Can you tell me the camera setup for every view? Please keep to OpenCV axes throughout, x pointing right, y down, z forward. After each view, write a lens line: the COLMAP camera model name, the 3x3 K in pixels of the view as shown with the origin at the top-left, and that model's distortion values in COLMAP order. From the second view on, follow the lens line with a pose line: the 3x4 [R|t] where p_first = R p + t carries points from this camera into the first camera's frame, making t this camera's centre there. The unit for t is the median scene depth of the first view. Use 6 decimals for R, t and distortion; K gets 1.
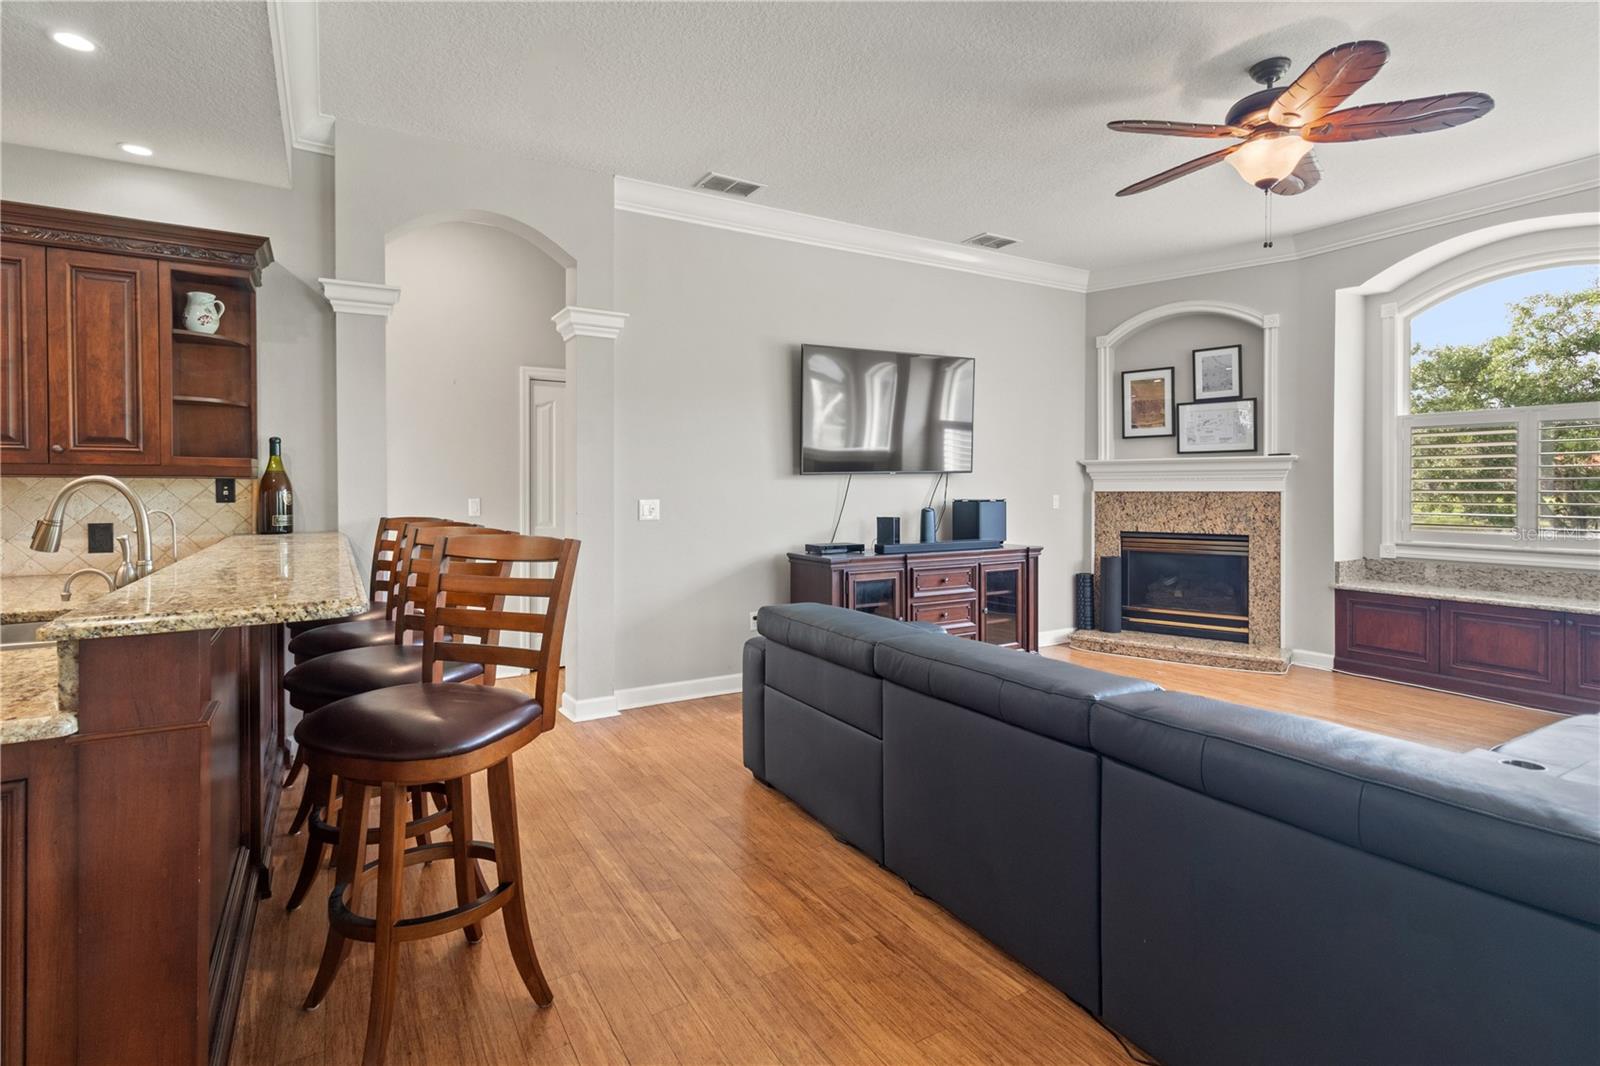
lens RADIAL K [[785.9, 0, 808.4], [0, 785.9, 494.1], [0, 0, 1]] dist [0.005828, 0.000993]
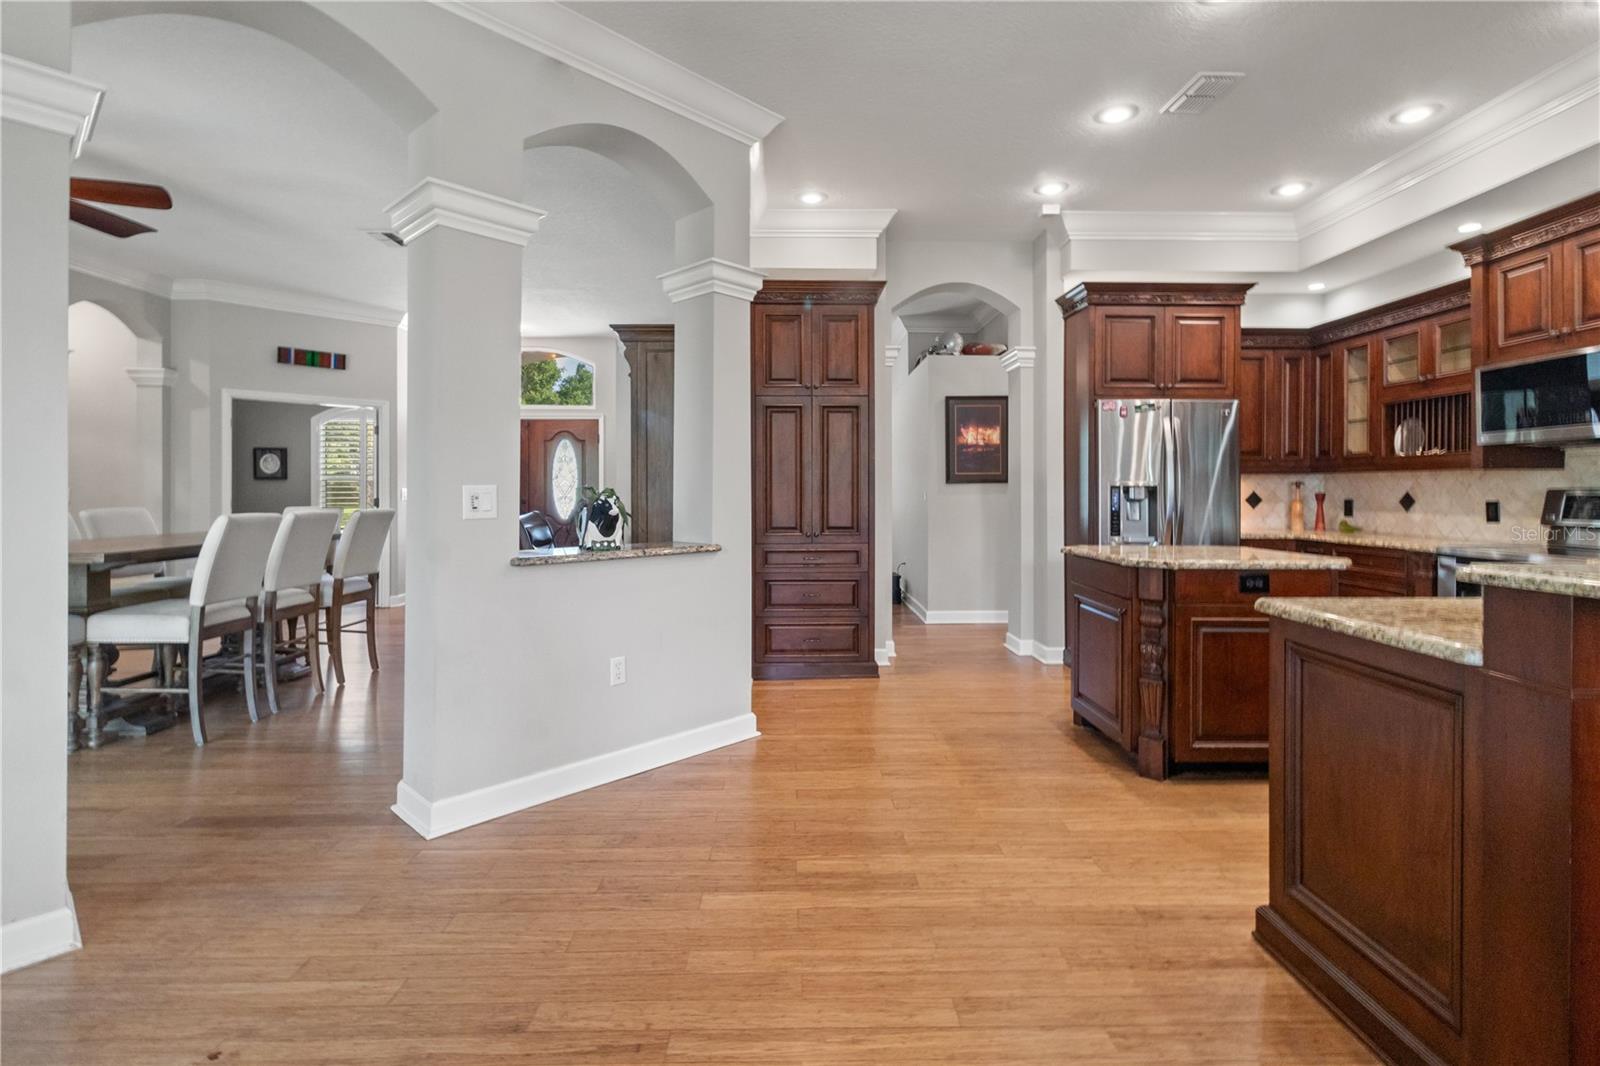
lens RADIAL K [[756.8, 0, 807.7], [0, 756.8, 492.2], [0, 0, 1]] dist [0.005559, -0.000361]
pose [[-0.498213, 0.002352, -0.867052, 0.114527], [-0.005029, 0.999972, 0.005602, 0.011917], [0.867040, 0.007152, -0.498187, 0.161336]]
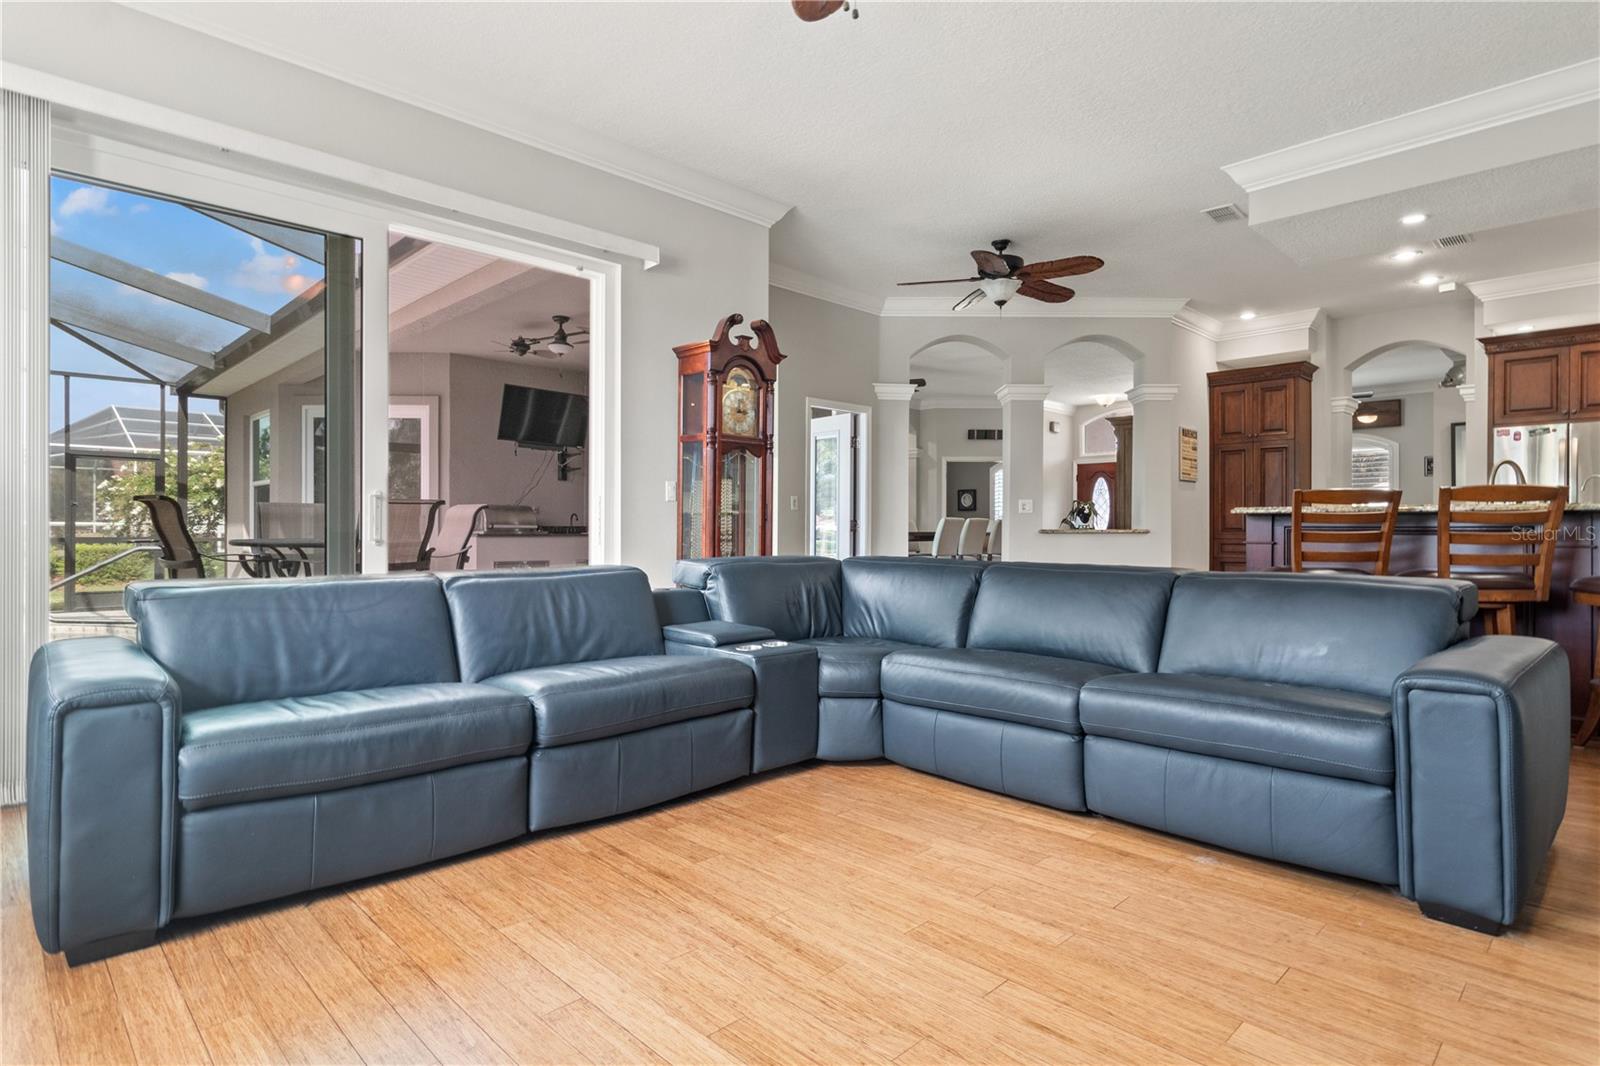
lens RADIAL K [[823.4, 0, 795.2], [0, 823.4, 532.9], [0, 0, 1]] dist [0.002989, -0.001863]
pose [[-0.976187, -0.000342, -0.216929, 0.469422], [-0.002578, 0.999946, 0.010028, 0.054987], [0.216914, 0.010348, -0.976136, 1.001648]]
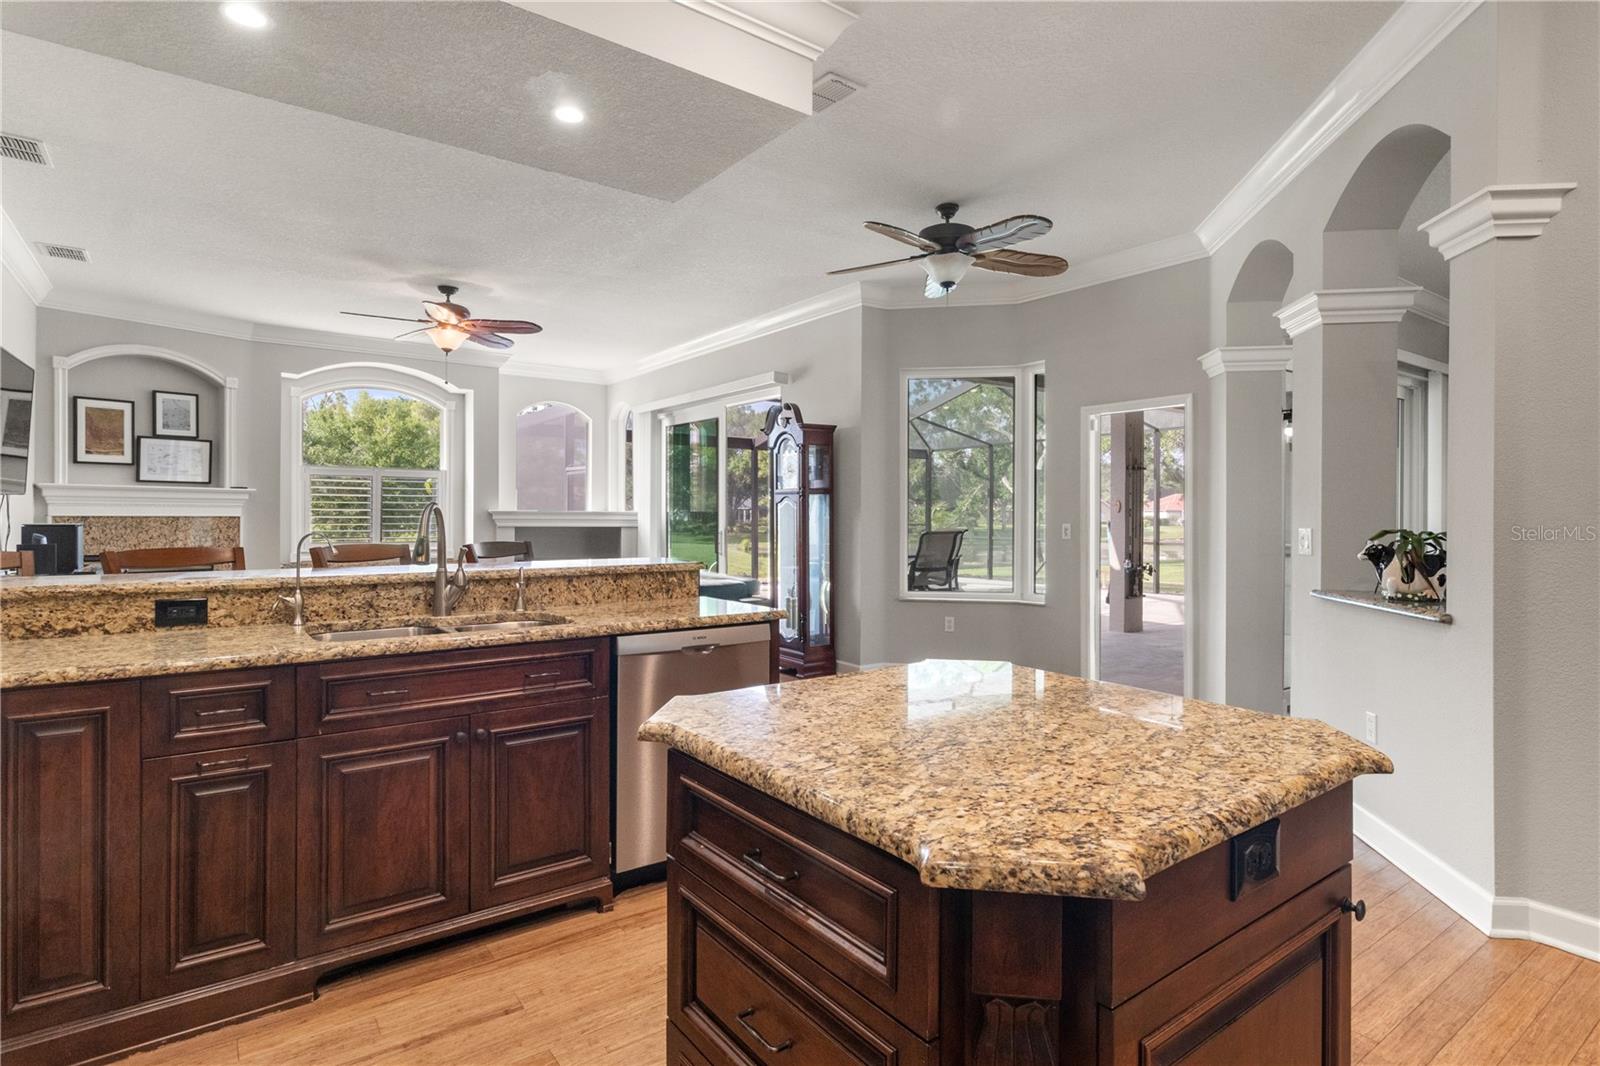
lens RADIAL K [[823.4, 0, 811.7], [0, 823.4, 517.1], [0, 0, 1]] dist [0.002989, -0.001863]
pose [[-0.097214, 0.001278, 0.995263, -0.867539], [0.001819, 0.999998, -0.001107, 0.001185], [-0.995262, 0.001703, -0.097216, 0.202713]]
